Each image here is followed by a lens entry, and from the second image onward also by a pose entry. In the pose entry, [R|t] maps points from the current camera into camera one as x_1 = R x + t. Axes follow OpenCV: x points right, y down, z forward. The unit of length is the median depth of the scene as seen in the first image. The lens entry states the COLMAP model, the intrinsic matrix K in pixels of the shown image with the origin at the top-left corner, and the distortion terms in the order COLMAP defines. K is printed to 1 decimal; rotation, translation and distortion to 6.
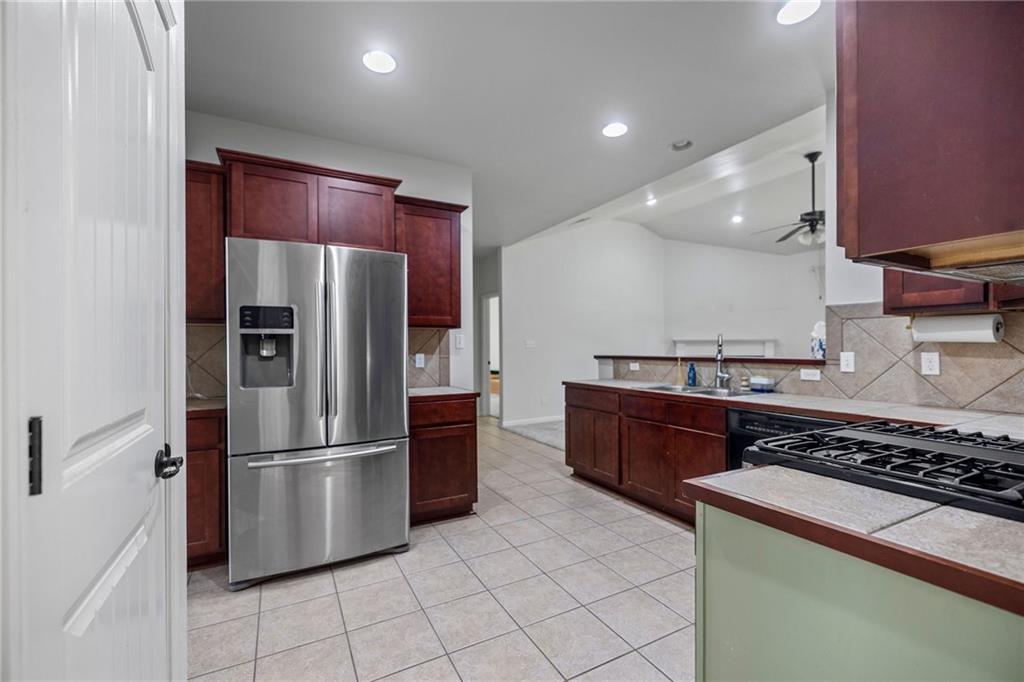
lens RADIAL K [[430.1, 0, 508.0], [0, 430.1, 346.3], [0, 0, 1]] dist [0.003398, 0.000198]
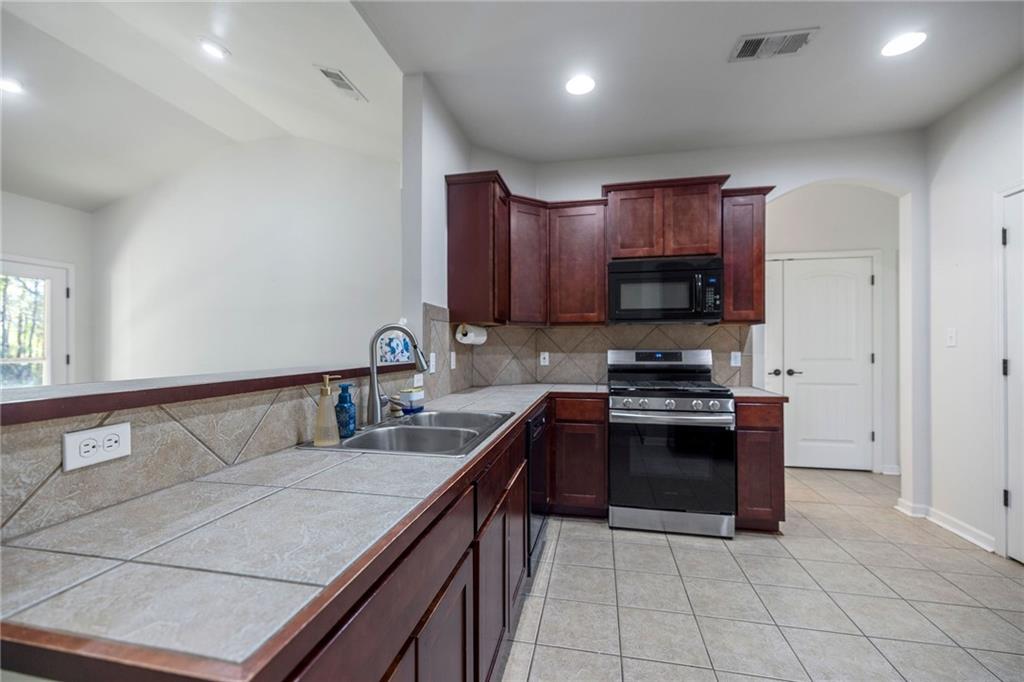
lens RADIAL K [[430.1, 0, 511.0], [0, 430.1, 335.7], [0, 0, 1]] dist [0.003398, 0.000198]
pose [[-0.770940, 0.018197, 0.636648, 0.007925], [0.002418, 0.999668, -0.025645, -0.000224], [-0.636903, -0.018231, -0.770728, 1.263451]]
